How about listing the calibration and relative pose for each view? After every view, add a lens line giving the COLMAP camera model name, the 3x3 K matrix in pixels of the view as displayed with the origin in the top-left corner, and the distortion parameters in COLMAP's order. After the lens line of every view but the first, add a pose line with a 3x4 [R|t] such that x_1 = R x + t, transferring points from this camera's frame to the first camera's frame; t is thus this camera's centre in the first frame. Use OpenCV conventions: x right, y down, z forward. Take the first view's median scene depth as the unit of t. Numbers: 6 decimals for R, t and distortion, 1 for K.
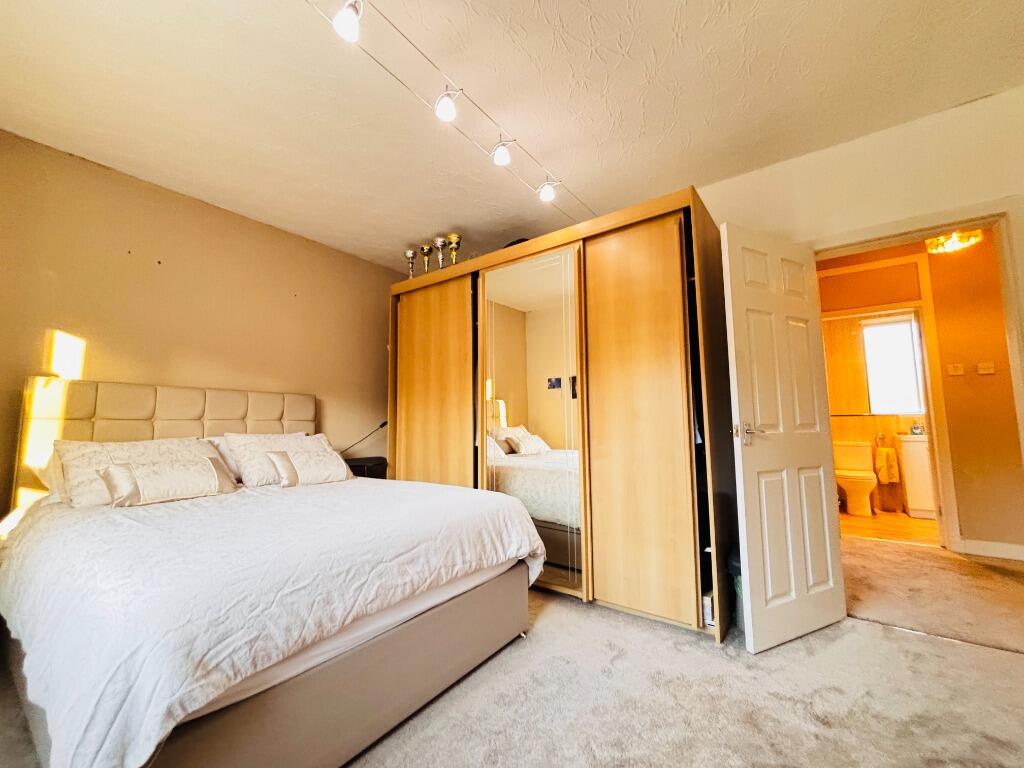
lens RADIAL K [[415.2, 0, 512.3], [0, 415.2, 380.1], [0, 0, 1]] dist [-0.000483, -0.000240]
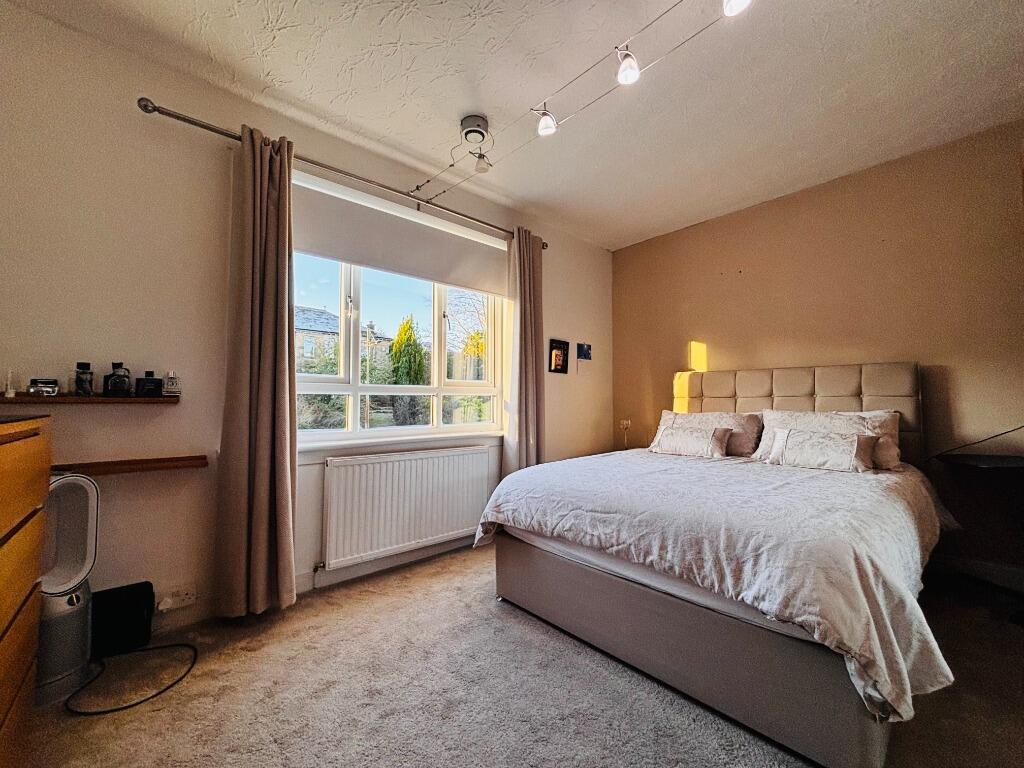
lens RADIAL K [[415.2, 0, 515.7], [0, 415.2, 389.7], [0, 0, 1]] dist [-0.000483, -0.000240]
pose [[-0.214176, -0.022941, -0.976526, 0.909492], [0.105120, 0.993377, -0.046392, 0.099151], [0.971122, -0.112588, -0.210346, 1.016959]]
